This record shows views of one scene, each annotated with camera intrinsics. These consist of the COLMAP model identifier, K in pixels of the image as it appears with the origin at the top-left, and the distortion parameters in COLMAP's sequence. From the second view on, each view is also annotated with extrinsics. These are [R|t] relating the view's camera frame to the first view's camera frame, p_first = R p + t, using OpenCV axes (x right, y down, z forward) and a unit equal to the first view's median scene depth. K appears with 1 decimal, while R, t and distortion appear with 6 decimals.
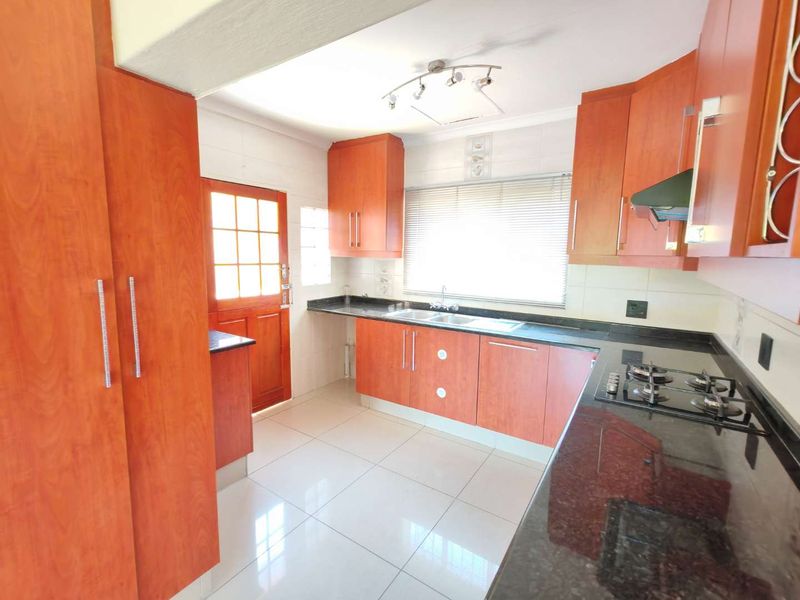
lens RADIAL K [[358.5, 0, 400.0], [0, 358.5, 300.0], [0, 0, 1]] dist [-0.001043, -0.000209]
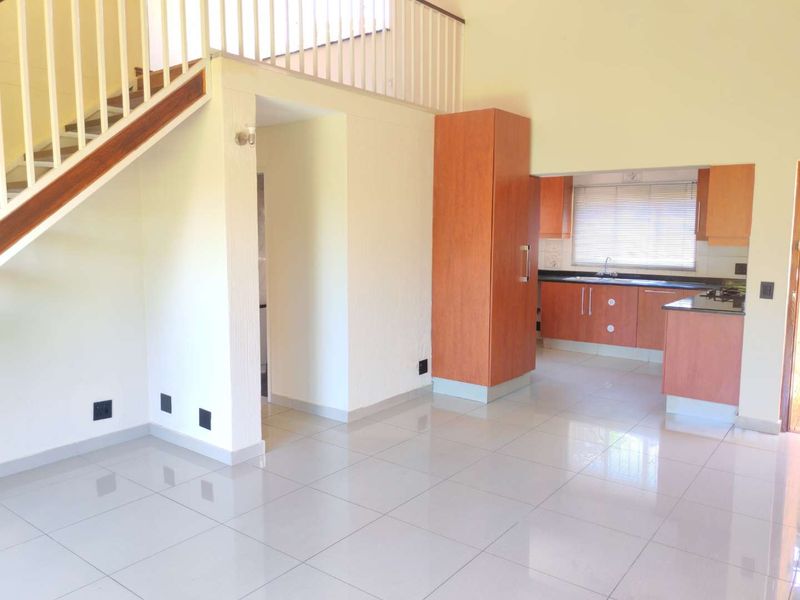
lens RADIAL K [[621.4, 0, 400.0], [0, 621.4, 300.0], [0, 0, 1]] dist [0.021221, -0.003292]
pose [[0.997650, -0.007397, -0.068117, -0.576714], [0.006506, 0.999890, -0.013300, 0.167250], [0.068208, 0.012825, 0.997589, -1.634358]]
